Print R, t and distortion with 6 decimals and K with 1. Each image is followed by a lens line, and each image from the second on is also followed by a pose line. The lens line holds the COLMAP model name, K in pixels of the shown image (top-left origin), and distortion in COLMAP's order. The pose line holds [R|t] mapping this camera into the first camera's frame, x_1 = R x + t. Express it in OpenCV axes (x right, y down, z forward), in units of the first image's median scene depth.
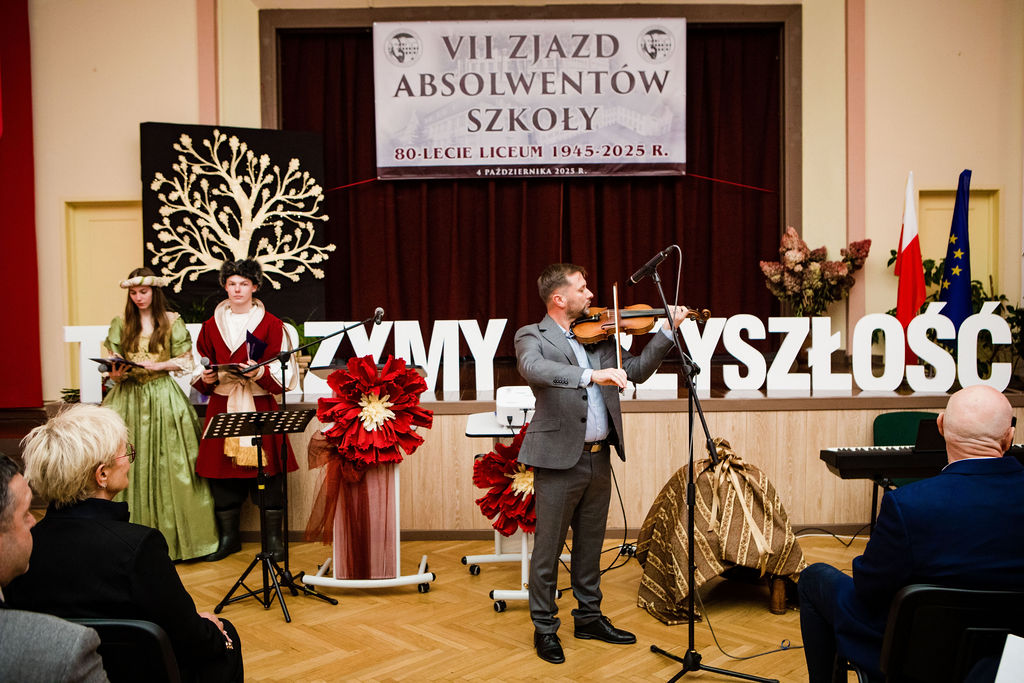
lens RADIAL K [[930.1, 0, 512.0], [0, 930.1, 341.5], [0, 0, 1]] dist [-0.061459, 0.022241]
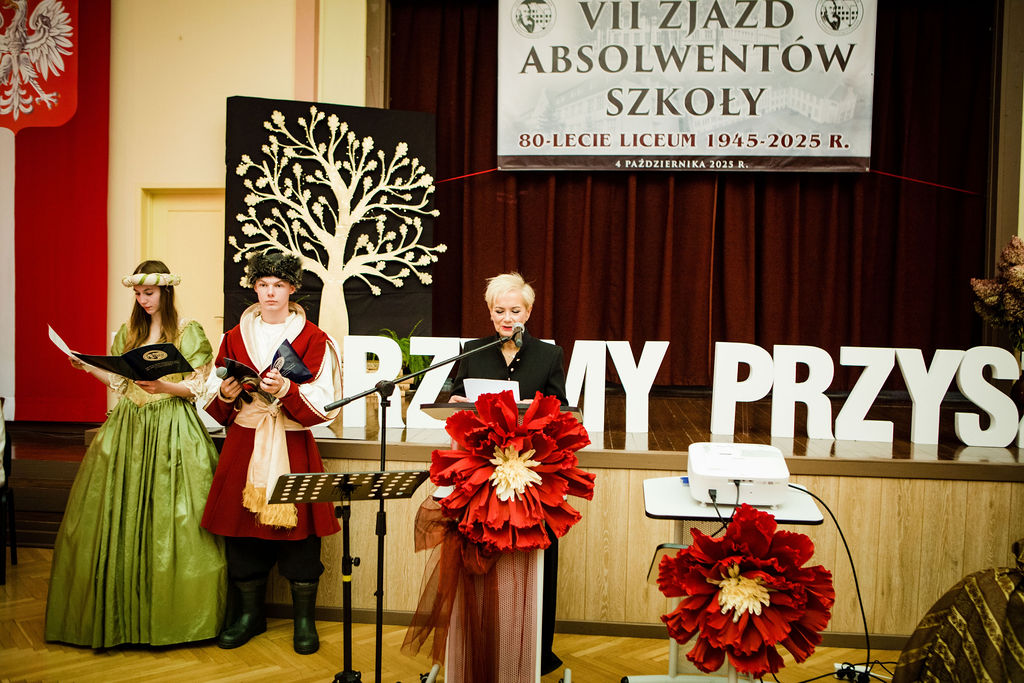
lens RADIAL K [[930.1, 0, 512.0], [0, 930.1, 341.5], [0, 0, 1]] dist [-0.061459, 0.022241]
pose [[0.994462, 0.034159, -0.099392, -0.044312], [-0.035757, 0.999258, -0.014343, -0.006390], [0.098829, 0.017818, 0.994945, 0.166665]]
